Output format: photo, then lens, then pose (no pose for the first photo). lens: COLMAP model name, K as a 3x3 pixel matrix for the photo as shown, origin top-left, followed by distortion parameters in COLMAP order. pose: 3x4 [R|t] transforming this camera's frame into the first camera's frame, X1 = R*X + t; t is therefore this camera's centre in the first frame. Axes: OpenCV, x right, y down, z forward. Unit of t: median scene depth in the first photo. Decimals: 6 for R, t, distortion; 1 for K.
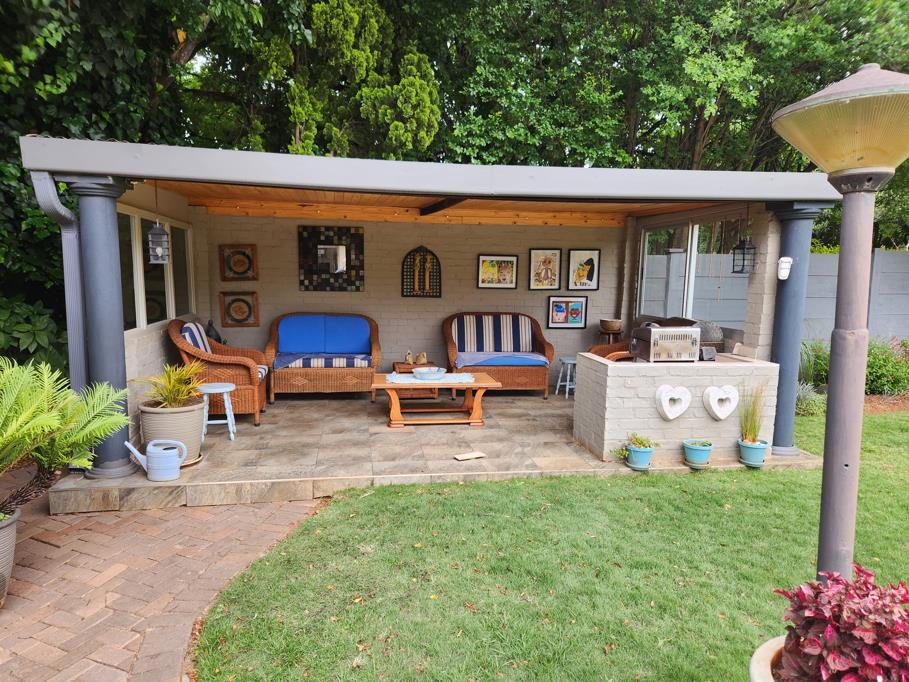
lens RADIAL K [[568.1, 0, 454.5], [0, 568.1, 341.0], [0, 0, 1]] dist [0.006683, 0.001223]
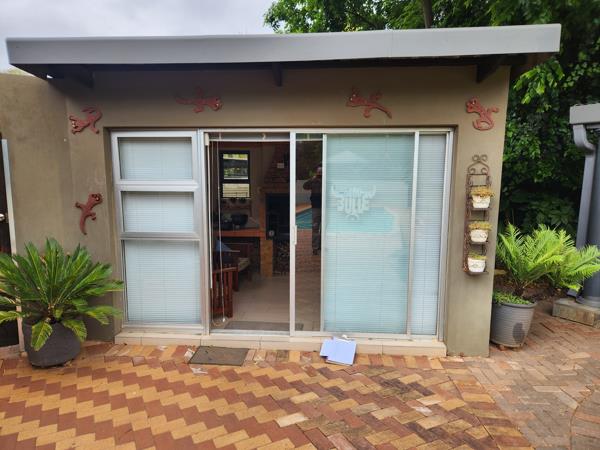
lens RADIAL K [[375.0, 0, 300.0], [0, 375.0, 225.0], [0, 0, 1]] dist [0.006683, 0.001223]
pose [[0.314353, 0.110002, -0.942911, 0.131853], [-0.110728, 0.990733, 0.078666, 0.016718], [0.942827, 0.079678, 0.323620, -0.160780]]
